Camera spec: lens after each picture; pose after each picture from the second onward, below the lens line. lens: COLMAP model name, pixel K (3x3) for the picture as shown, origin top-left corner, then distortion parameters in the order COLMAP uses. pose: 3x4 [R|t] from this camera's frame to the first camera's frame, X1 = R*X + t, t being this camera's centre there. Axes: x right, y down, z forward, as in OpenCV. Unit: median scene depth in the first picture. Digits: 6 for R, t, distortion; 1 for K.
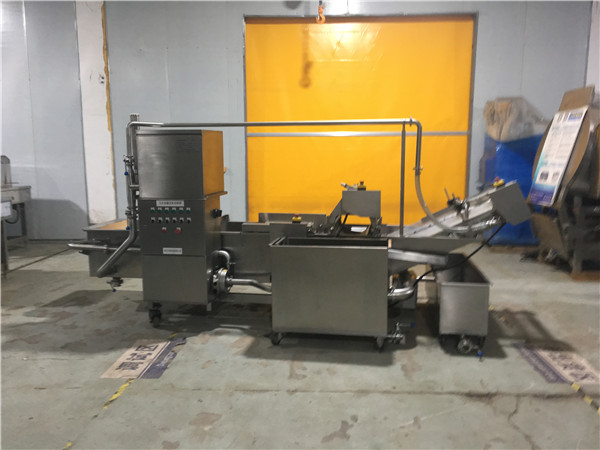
lens RADIAL K [[511.6, 0, 300.3], [0, 511.6, 224.1], [0, 0, 1]] dist [0.082881, -0.108028]
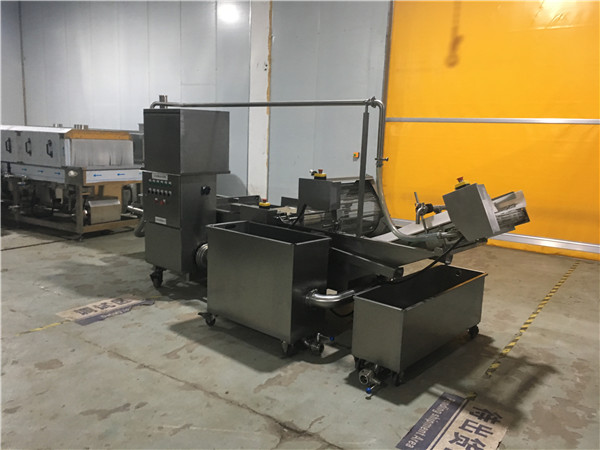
lens RADIAL K [[511.6, 0, 298.1], [0, 511.6, 223.9], [0, 0, 1]] dist [0.082881, -0.108028]
pose [[0.844462, 0.126833, -0.520382, 0.581350], [-0.115008, 0.991835, 0.055107, -0.035024], [0.523122, 0.013312, 0.852154, 0.227604]]
